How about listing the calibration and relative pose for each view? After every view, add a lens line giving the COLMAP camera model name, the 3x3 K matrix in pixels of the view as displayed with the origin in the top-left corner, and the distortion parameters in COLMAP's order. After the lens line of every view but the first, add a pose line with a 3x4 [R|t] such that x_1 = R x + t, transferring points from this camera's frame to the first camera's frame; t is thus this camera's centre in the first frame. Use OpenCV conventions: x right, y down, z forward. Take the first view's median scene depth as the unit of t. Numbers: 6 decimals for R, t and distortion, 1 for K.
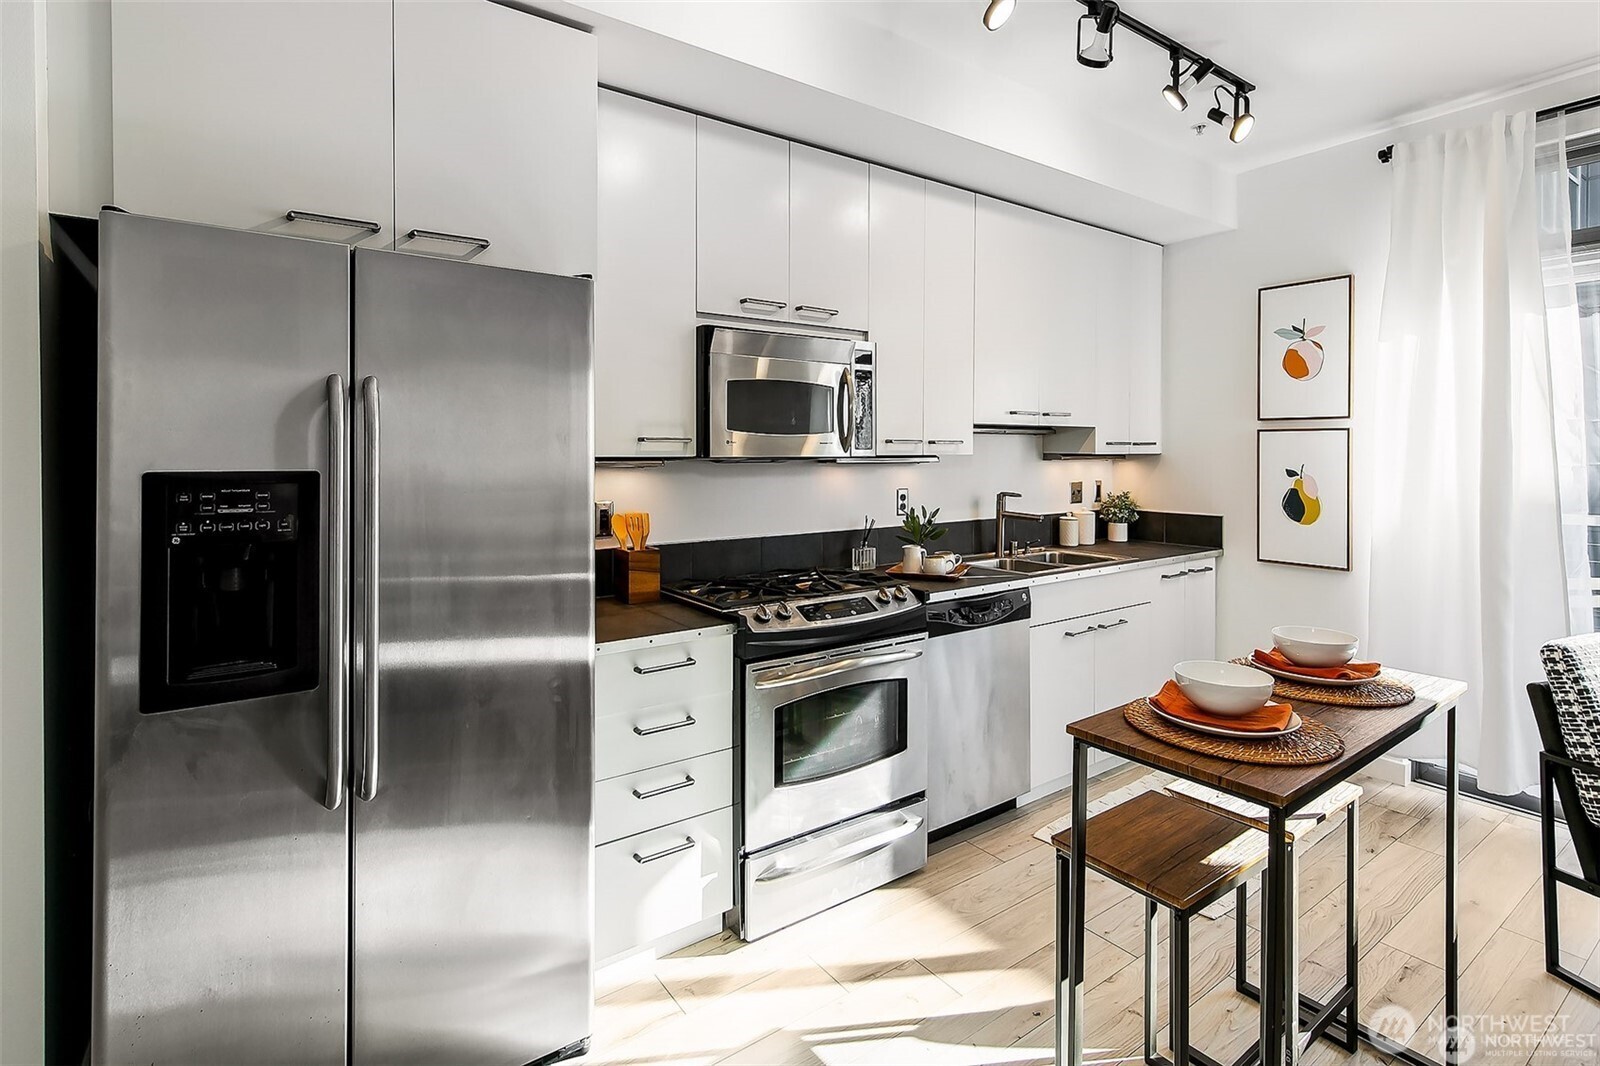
lens RADIAL K [[774.2, 0, 752.5], [0, 774.2, 471.1], [0, 0, 1]] dist [0.002541, 0.000745]
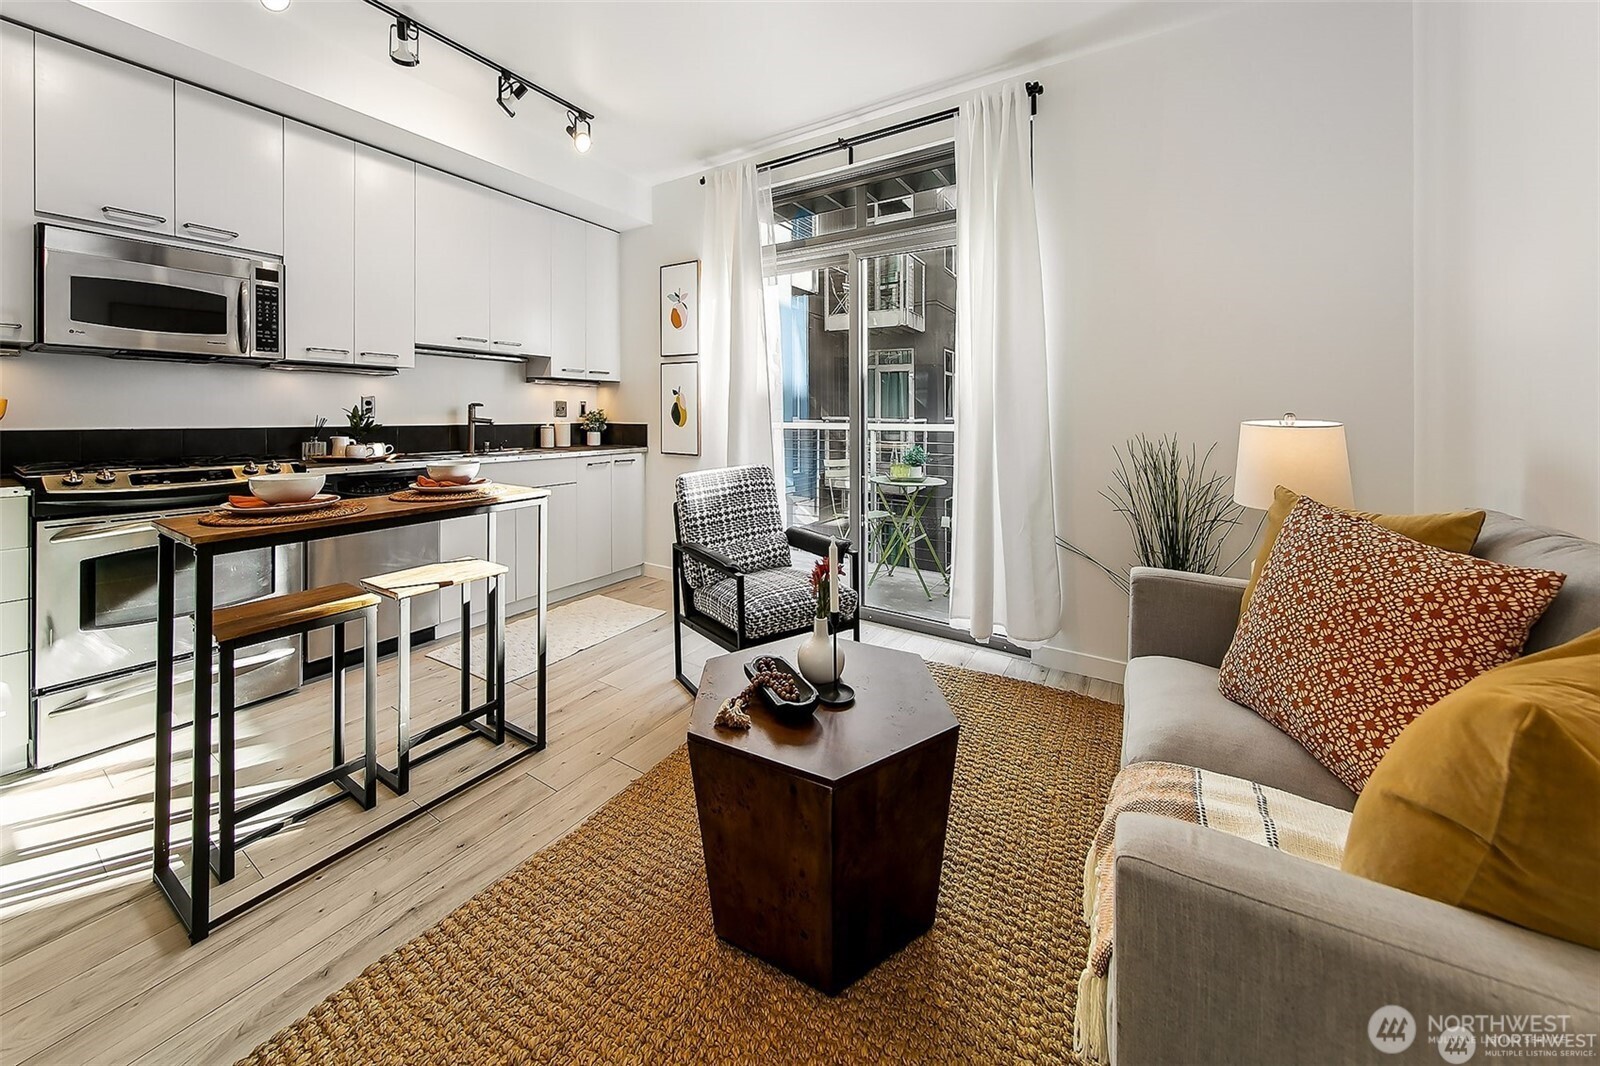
lens RADIAL K [[624.3, 0, 734.1], [0, 624.3, 415.1], [0, 0, 1]] dist [0.004045, -0.000064]
pose [[0.918862, 0.010057, 0.394452, 0.360786], [-0.006482, 0.999925, -0.010395, 0.063526], [-0.394527, 0.006995, 0.918858, -0.149276]]
